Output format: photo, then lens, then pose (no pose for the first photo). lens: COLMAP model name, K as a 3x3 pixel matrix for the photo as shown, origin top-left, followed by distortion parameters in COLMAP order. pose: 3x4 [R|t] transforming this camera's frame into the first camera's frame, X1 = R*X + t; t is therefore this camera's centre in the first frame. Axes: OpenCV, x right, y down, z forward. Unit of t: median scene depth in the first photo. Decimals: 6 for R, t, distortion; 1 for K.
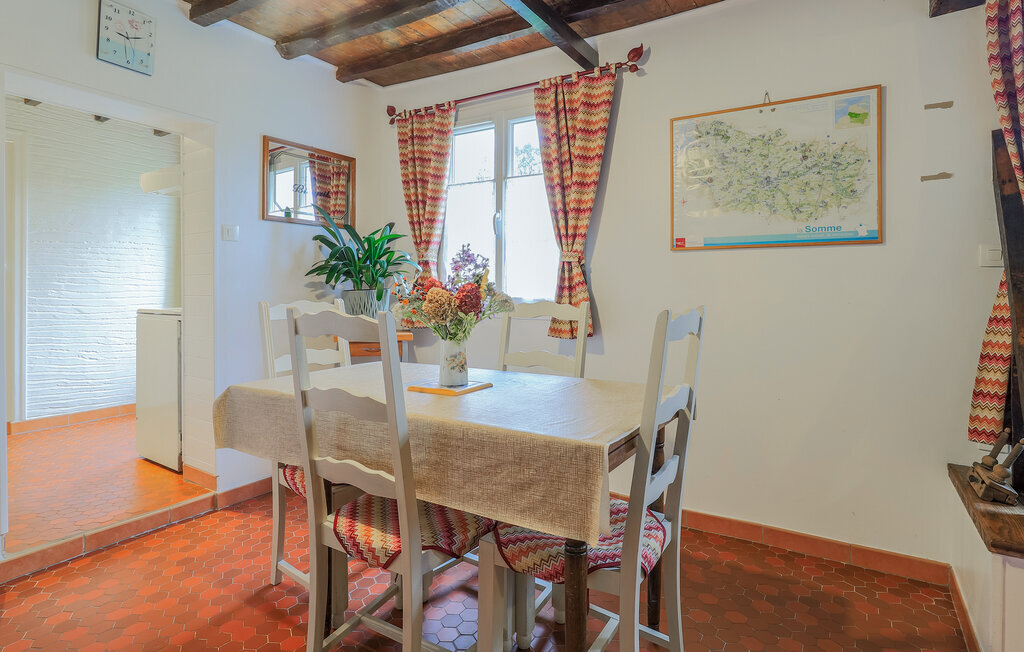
lens RADIAL K [[531.0, 0, 535.0], [0, 531.0, 283.7], [0, 0, 1]] dist [-0.021166, 0.000343]
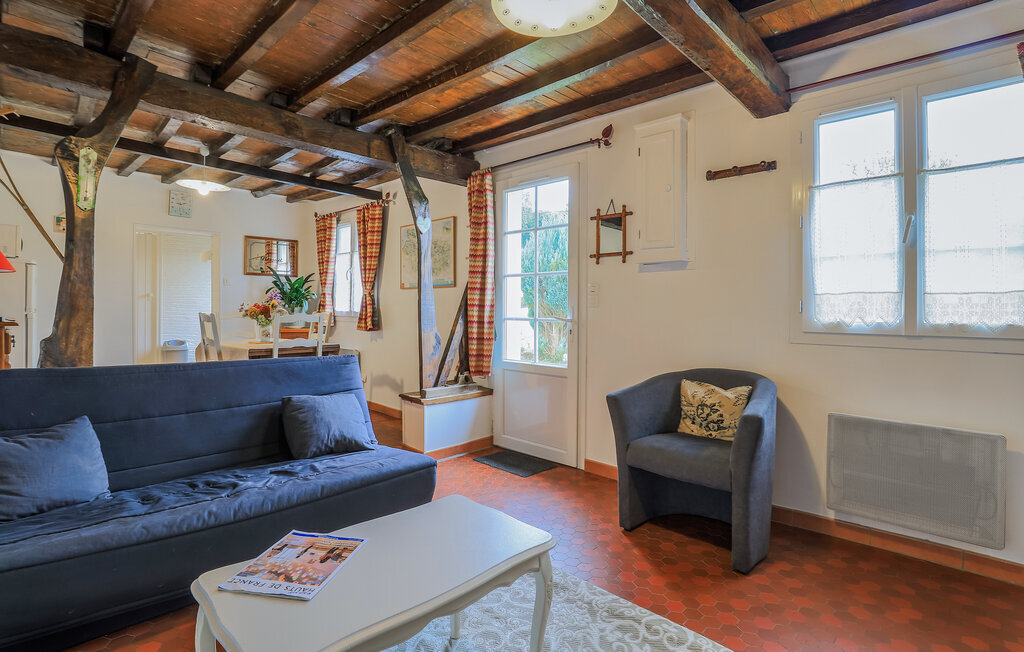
lens RADIAL K [[507.7, 0, 528.5], [0, 507.7, 303.0], [0, 0, 1]] dist [-0.036894, 0.009911]
pose [[0.978150, 0.003291, -0.207875, 1.080325], [-0.004299, 0.999981, -0.004400, -0.001137], [0.207857, 0.005198, 0.978146, -0.789212]]
